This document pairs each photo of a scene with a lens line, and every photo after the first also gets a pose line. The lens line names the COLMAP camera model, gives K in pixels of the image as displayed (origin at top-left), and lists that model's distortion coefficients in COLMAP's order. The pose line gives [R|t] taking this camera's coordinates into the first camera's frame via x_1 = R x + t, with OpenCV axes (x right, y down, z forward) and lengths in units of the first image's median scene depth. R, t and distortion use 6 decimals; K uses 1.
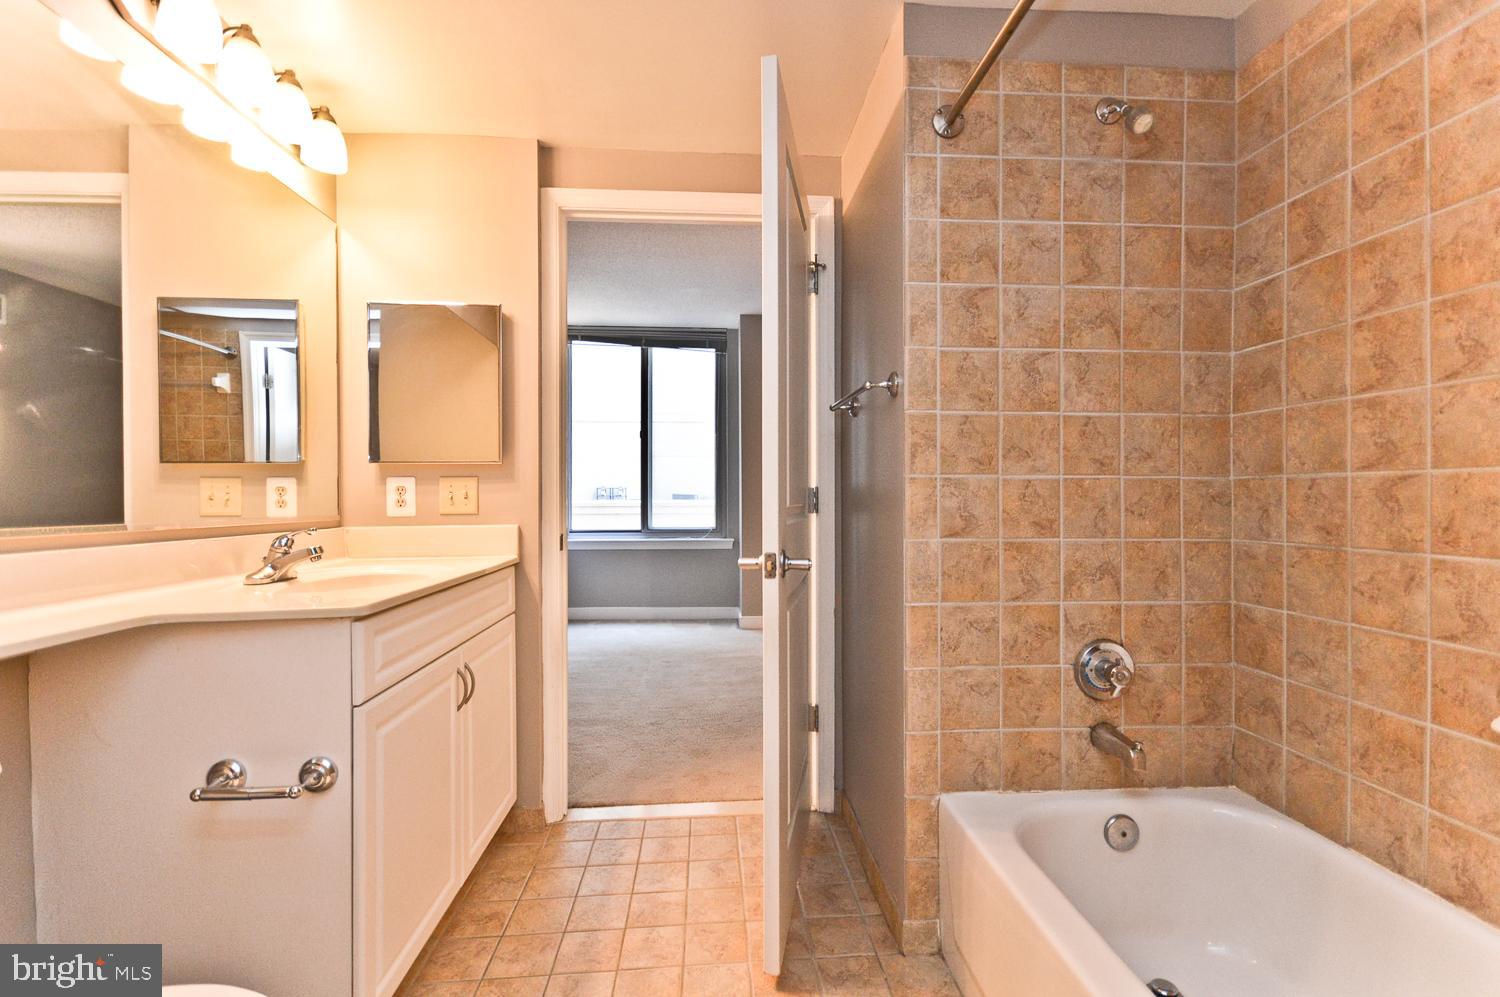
lens RADIAL K [[671.4, 0, 750.1], [0, 671.4, 504.0], [0, 0, 1]] dist [0.018307, -0.011003]
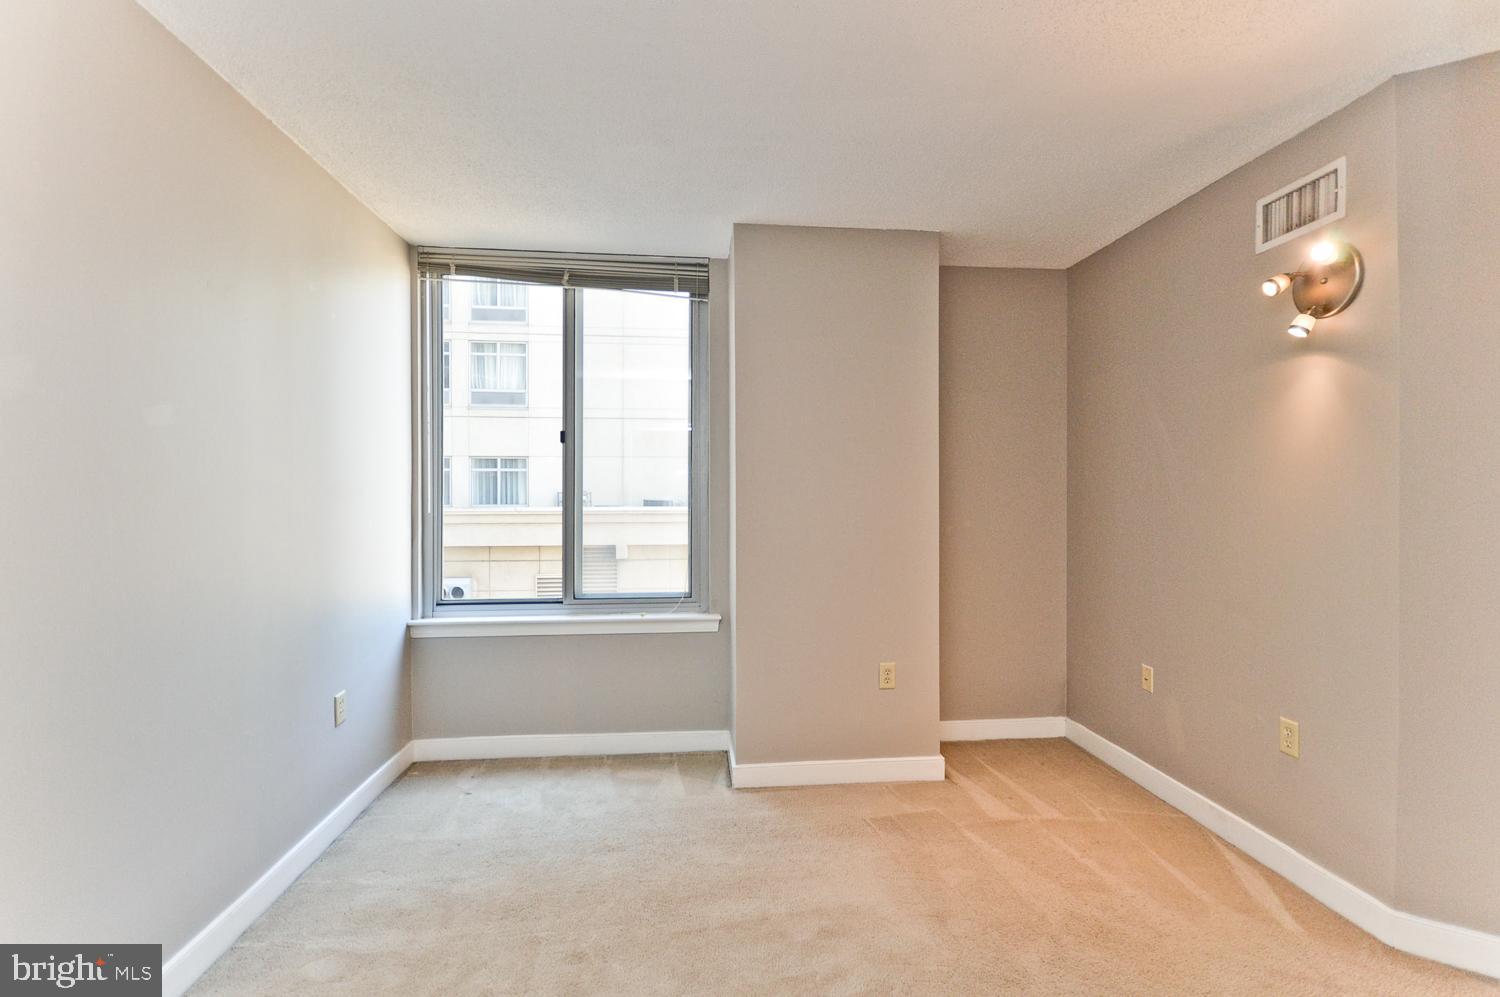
lens RADIAL K [[671.4, 0, 750.1], [0, 671.4, 504.0], [0, 0, 1]] dist [0.018307, -0.011003]
pose [[0.999523, 0.004046, 0.030602, -0.016566], [-0.004268, 0.999965, 0.007191, -0.050100], [-0.030572, -0.007318, 0.999506, 0.409288]]
